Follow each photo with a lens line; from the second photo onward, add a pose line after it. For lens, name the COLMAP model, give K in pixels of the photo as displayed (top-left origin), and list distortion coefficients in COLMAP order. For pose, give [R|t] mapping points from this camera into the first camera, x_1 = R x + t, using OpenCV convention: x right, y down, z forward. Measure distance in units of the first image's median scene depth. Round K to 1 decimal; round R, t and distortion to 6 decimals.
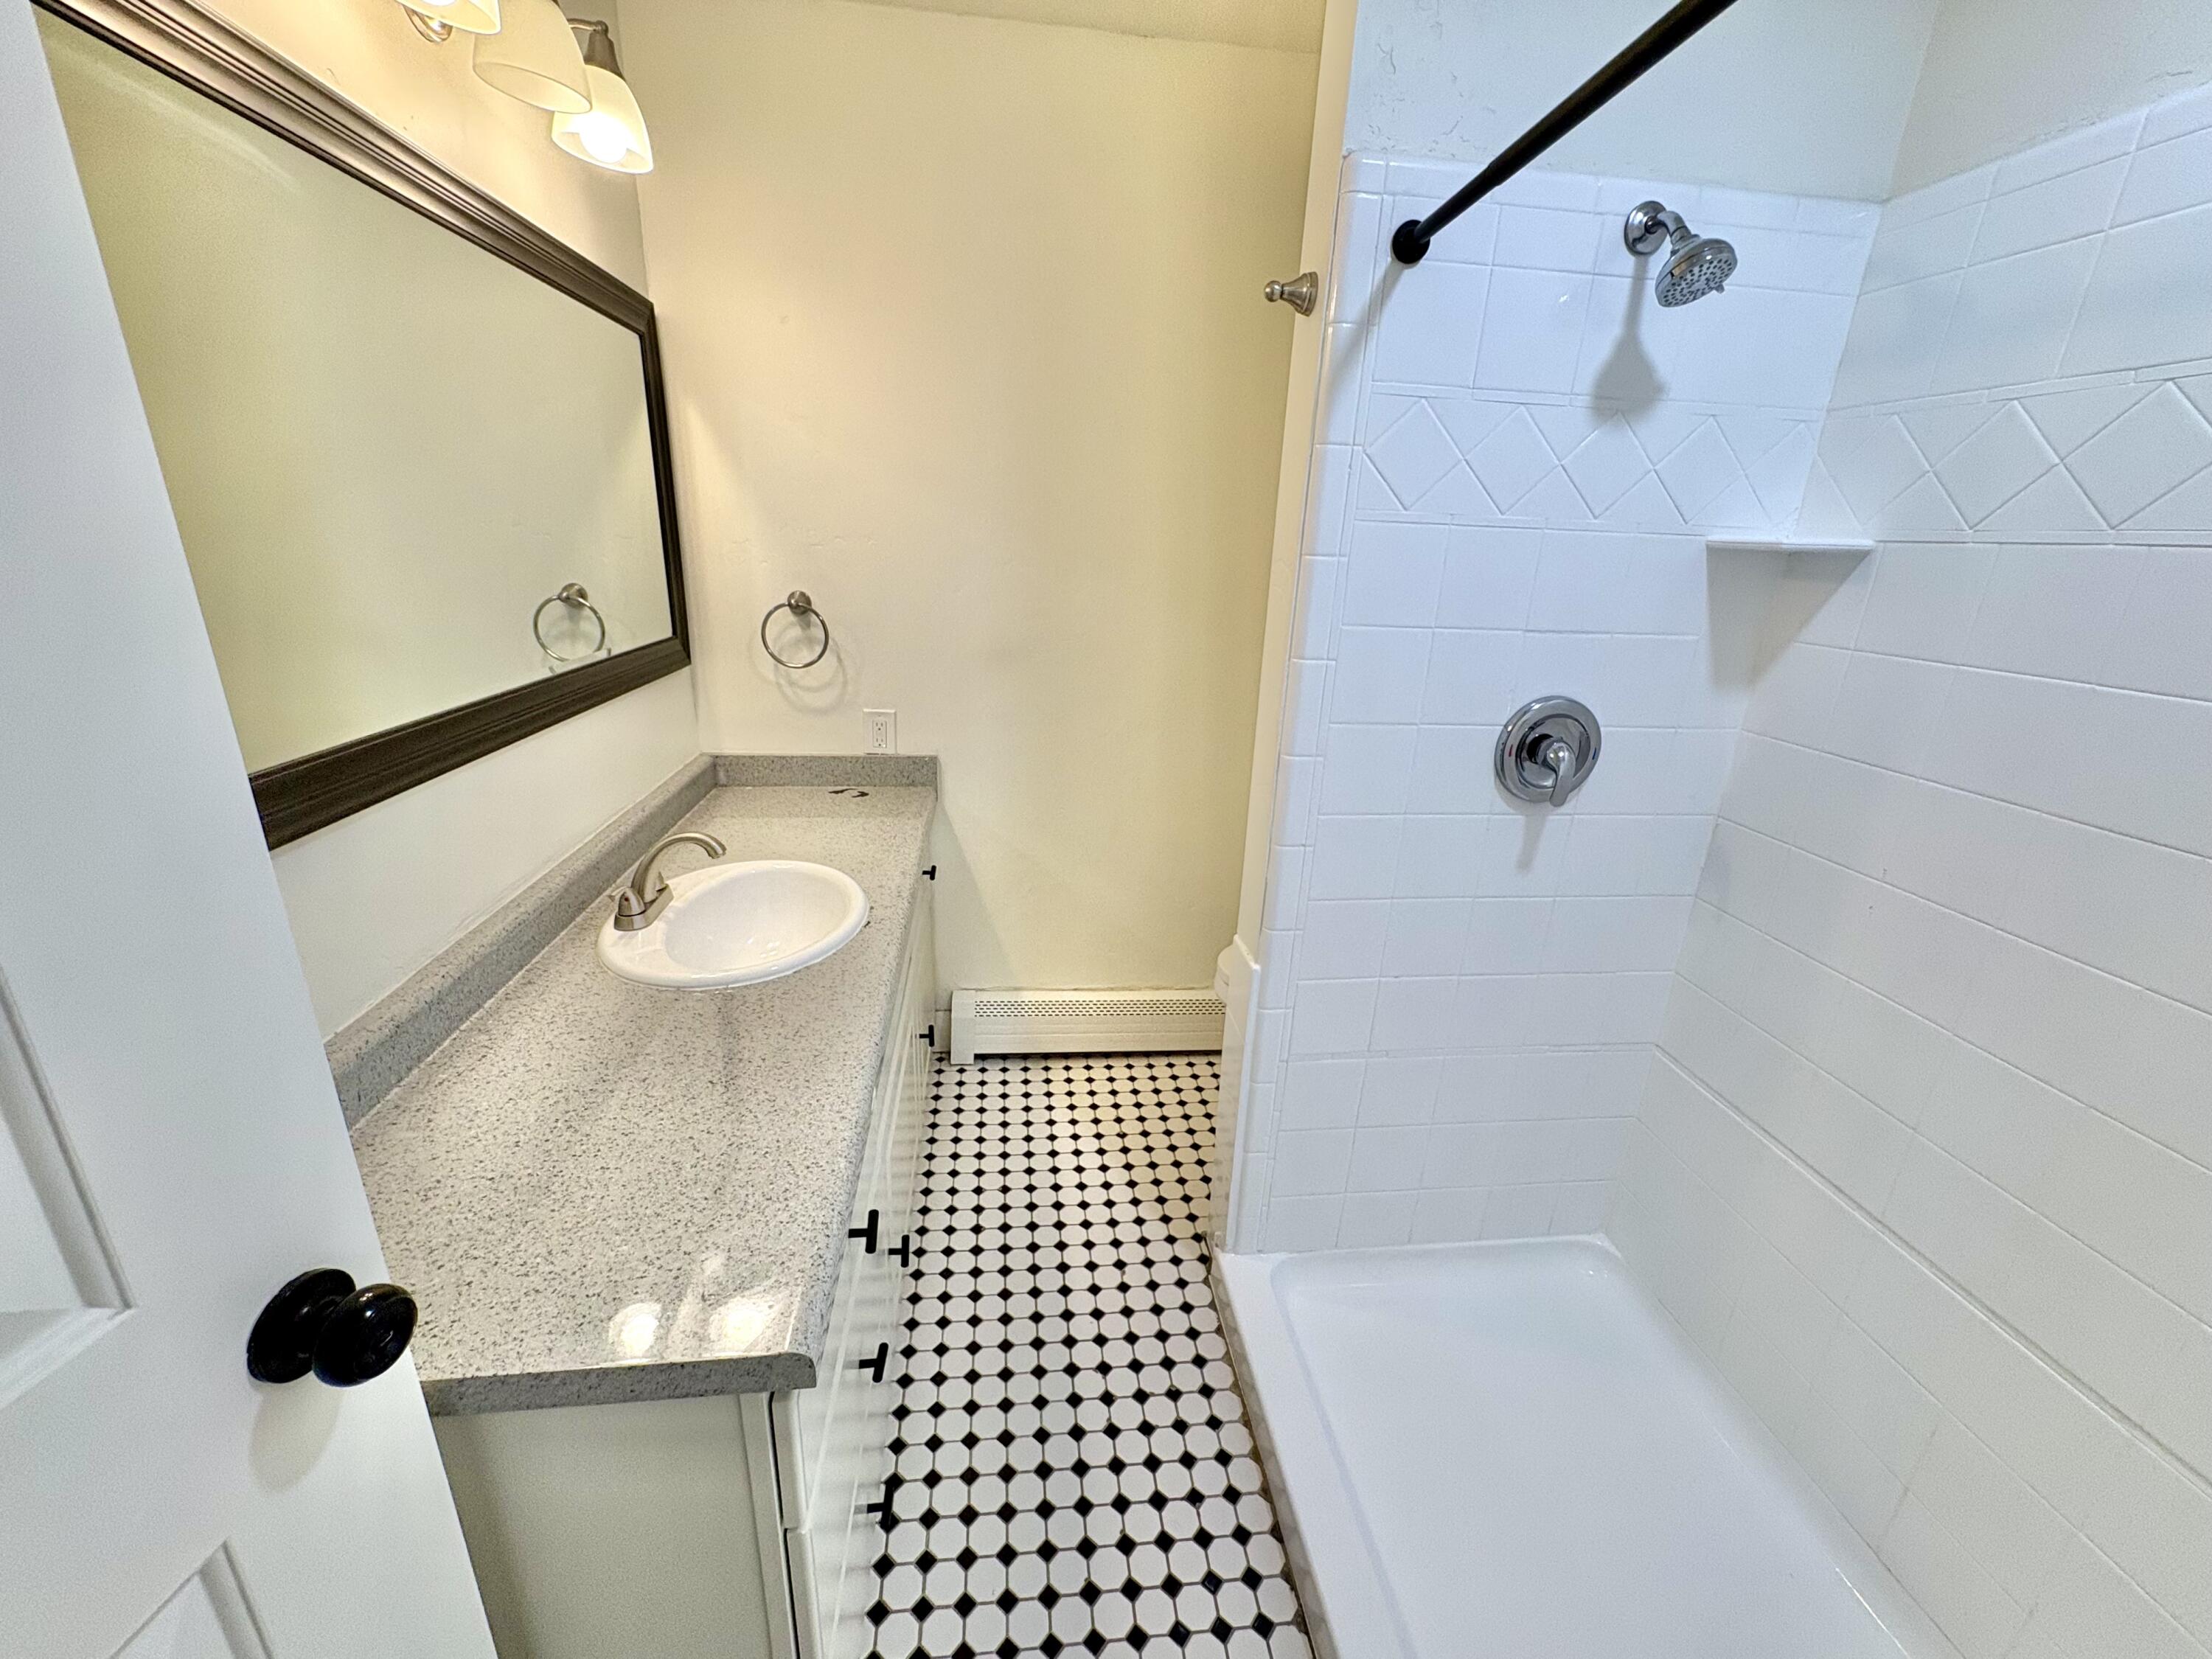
lens RADIAL K [[878.9, 0, 1107.2], [0, 878.9, 825.9], [0, 0, 1]] dist [-0.000953, -0.000370]
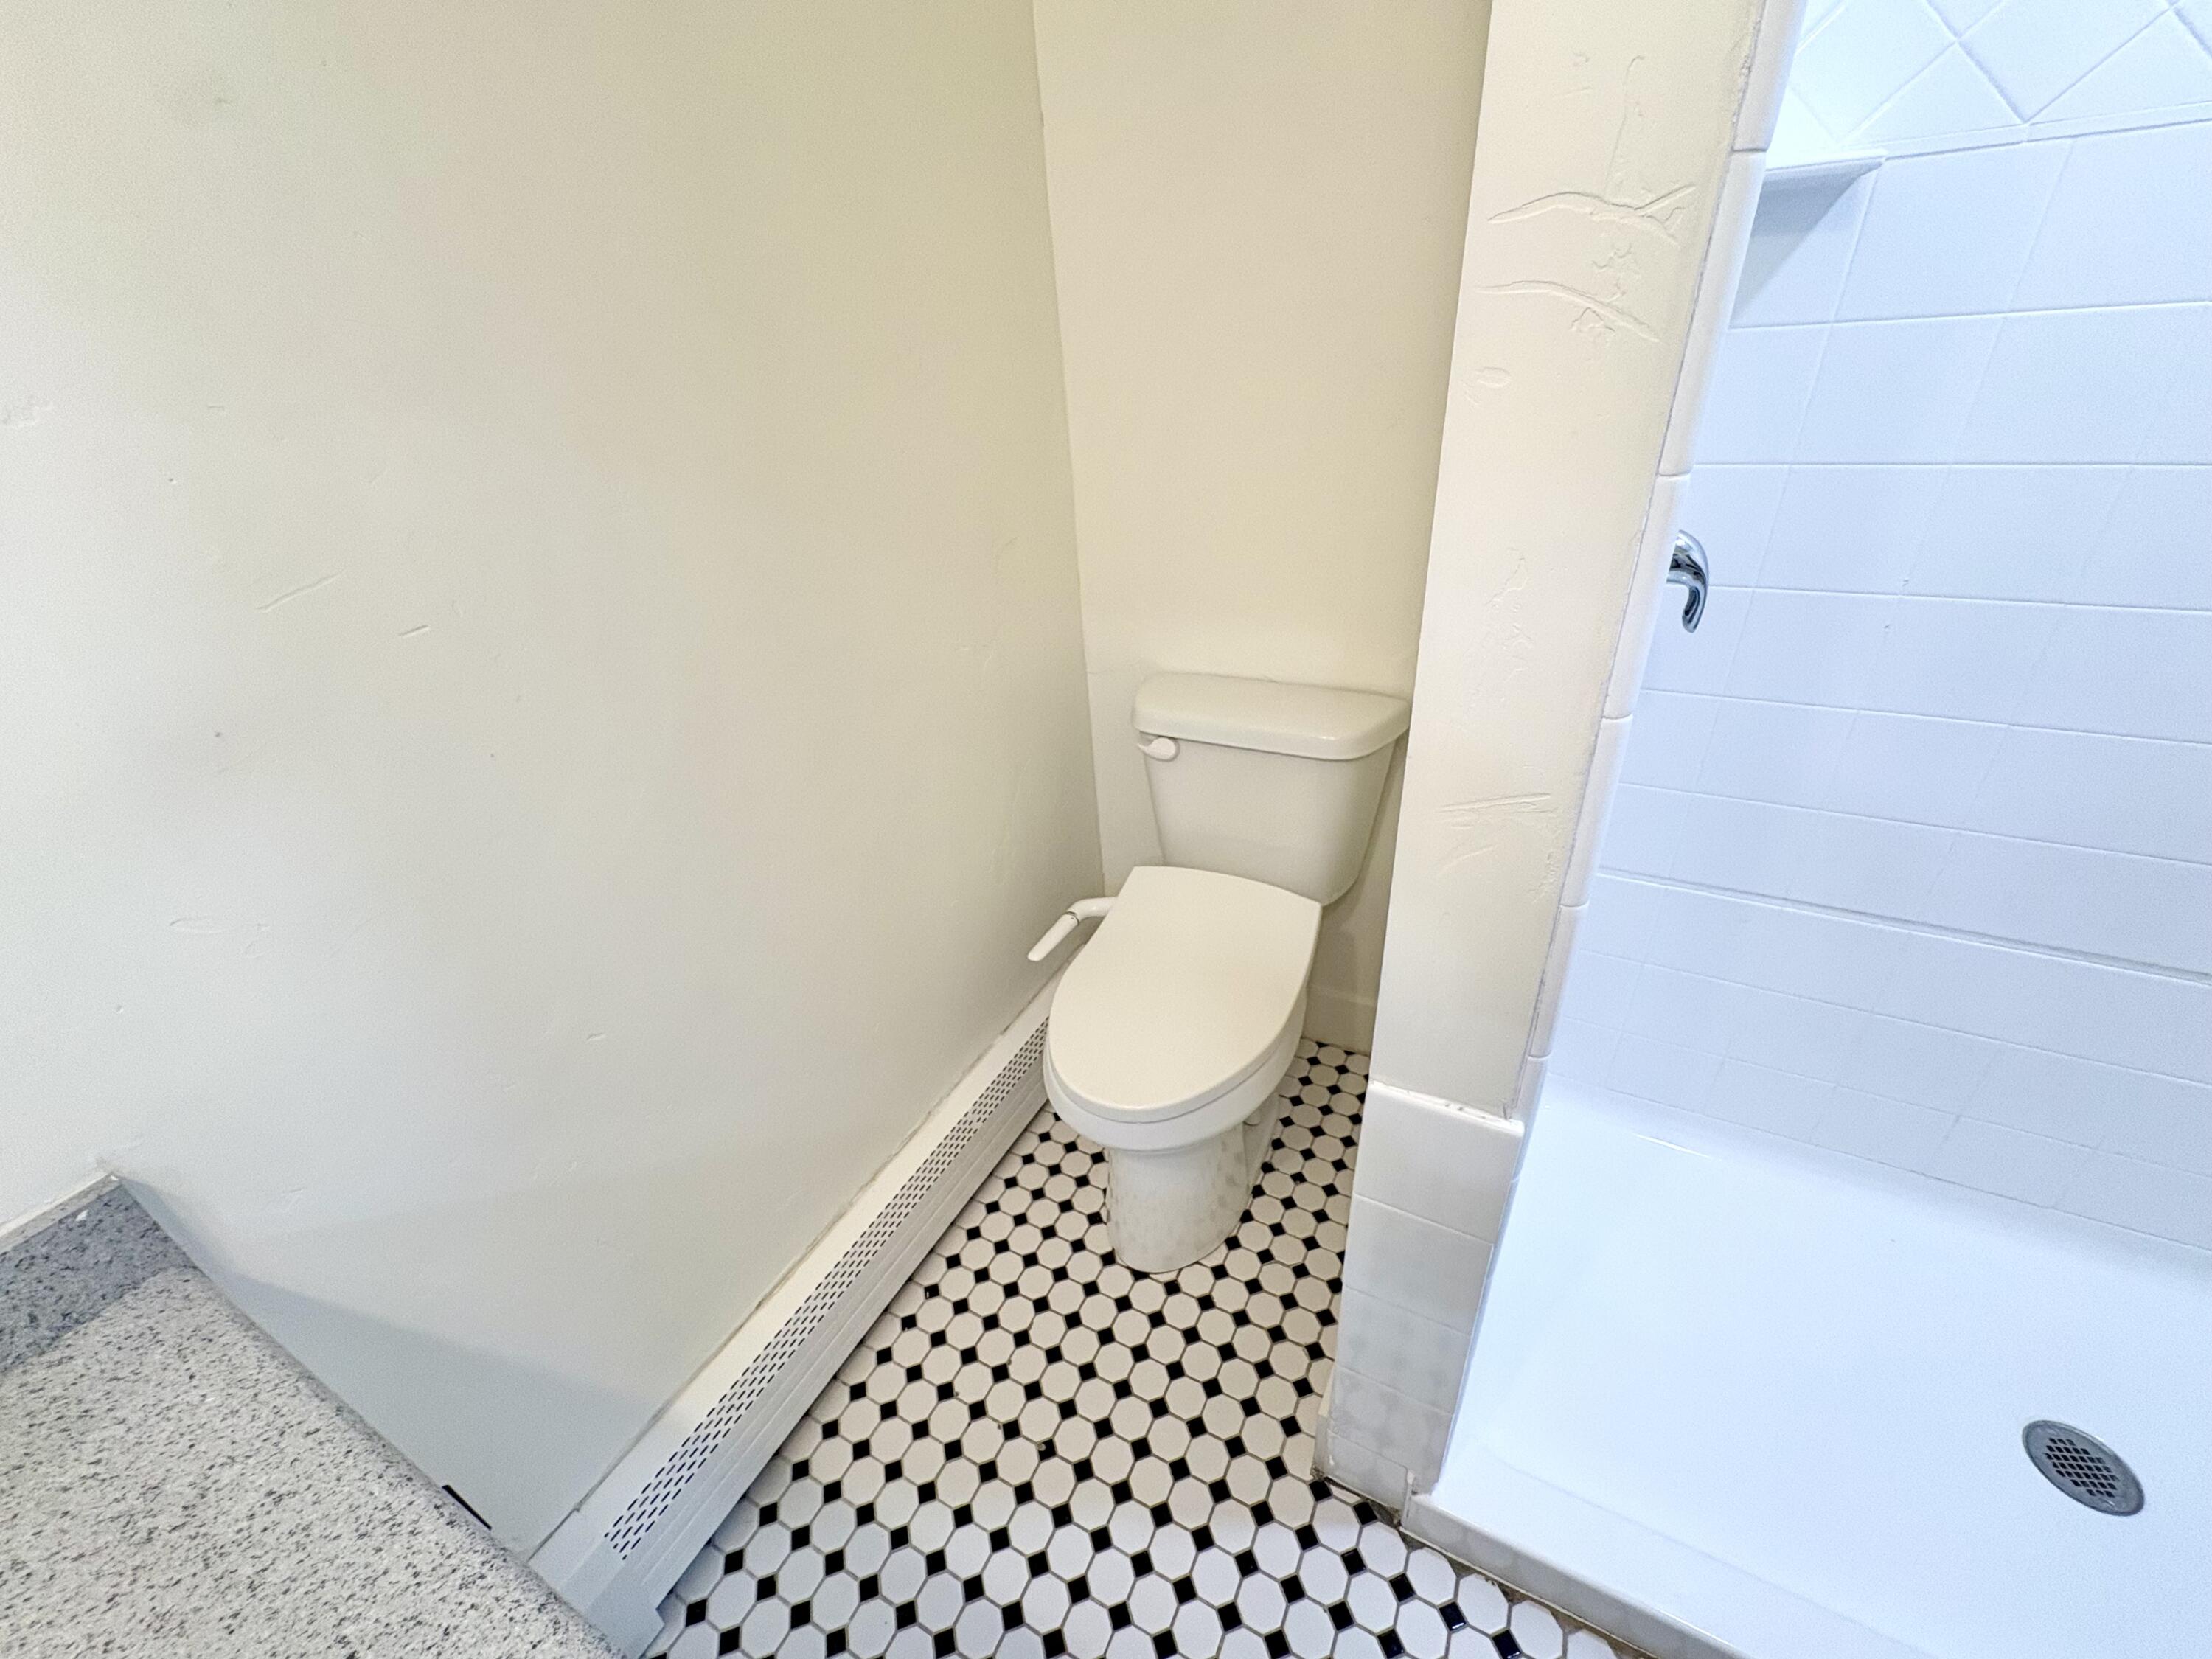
lens RADIAL K [[878.9, 0, 1105.7], [0, 878.9, 823.3], [0, 0, 1]] dist [-0.000953, -0.000370]
pose [[0.562694, -0.461759, 0.685678, -0.158077], [0.336983, 0.885532, 0.319806, -0.159905], [-0.754863, 0.051109, 0.653888, 0.586198]]
